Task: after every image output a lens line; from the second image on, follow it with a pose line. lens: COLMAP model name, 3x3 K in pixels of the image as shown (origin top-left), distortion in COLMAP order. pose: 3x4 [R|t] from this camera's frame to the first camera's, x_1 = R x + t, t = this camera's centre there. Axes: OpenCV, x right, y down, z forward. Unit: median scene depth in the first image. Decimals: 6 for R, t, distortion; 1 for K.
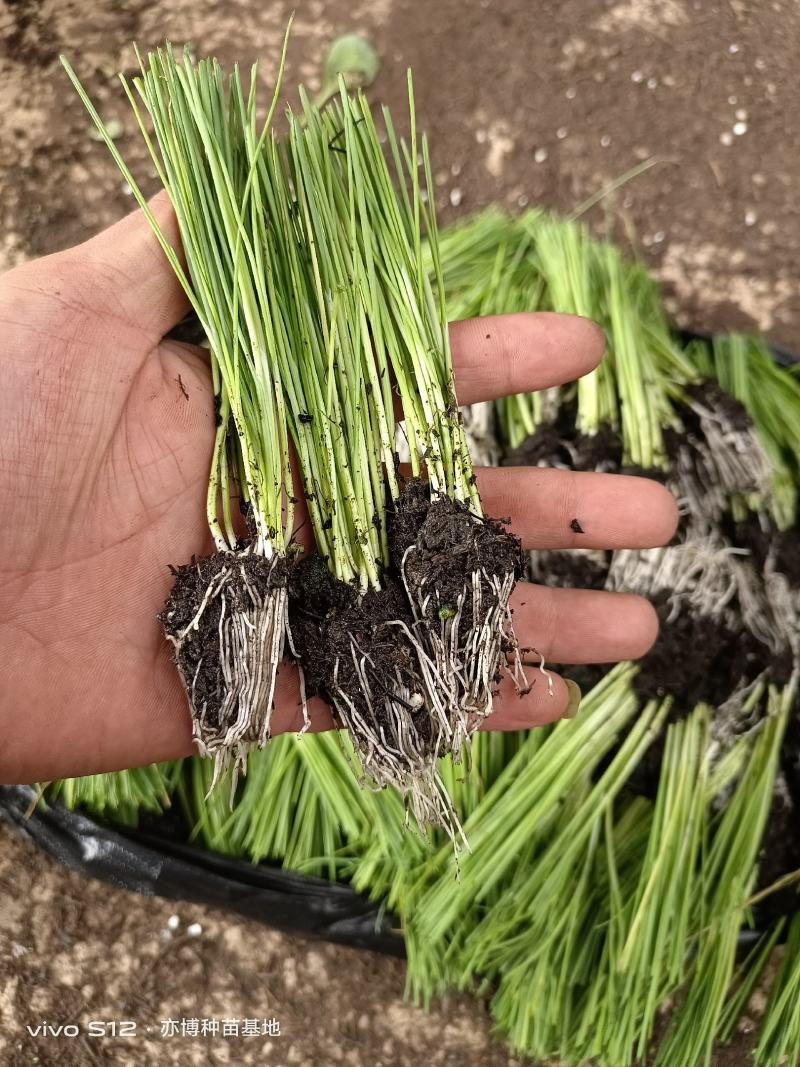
lens RADIAL K [[746.6, 0, 399.7], [0, 746.6, 532.4], [0, 0, 1]] dist [-0.069138, 0.039488]
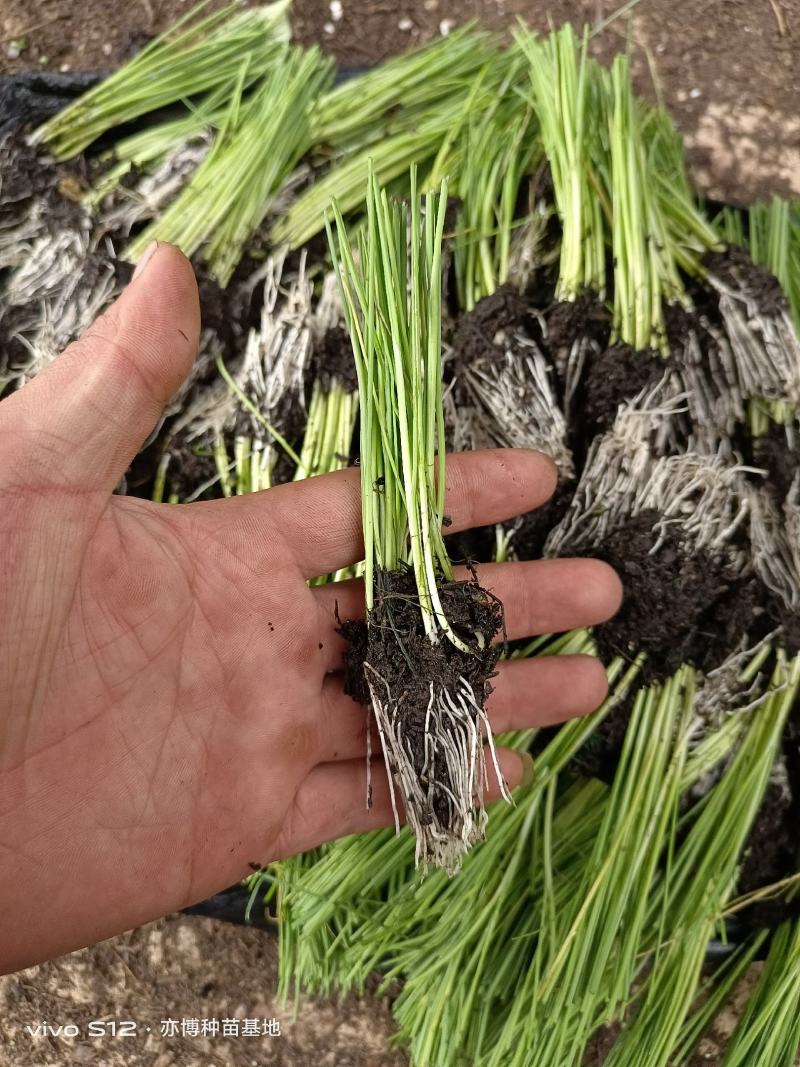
lens RADIAL K [[746.6, 0, 399.7], [0, 746.6, 532.4], [0, 0, 1]] dist [-0.069138, 0.039488]
pose [[0.997402, 0.065147, -0.030741, 0.120929], [-0.062500, 0.994803, 0.080373, 0.049089], [0.035817, -0.078243, 0.996291, 0.221012]]
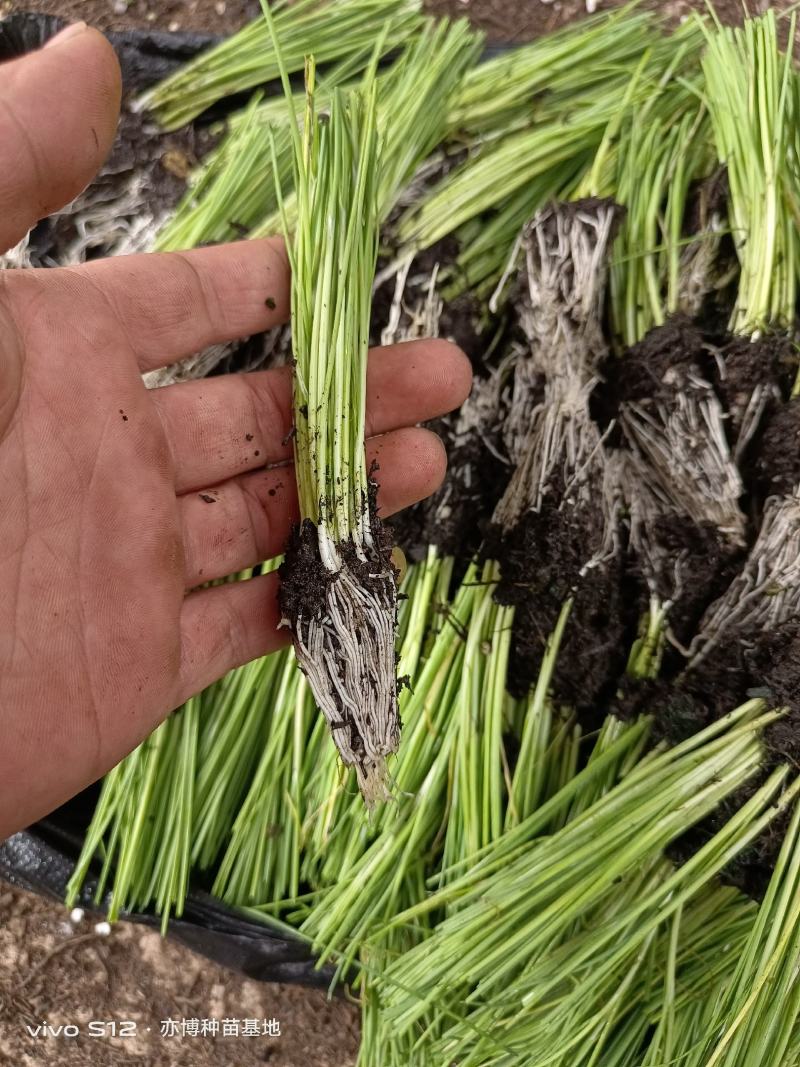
lens RADIAL K [[746.6, 0, 399.7], [0, 746.6, 532.4], [0, 0, 1]] dist [-0.069138, 0.039488]
pose [[0.986568, 0.144479, -0.076214, 0.026540], [-0.135233, 0.984114, 0.115028, 0.002010], [0.091622, -0.103177, 0.990434, 0.309594]]
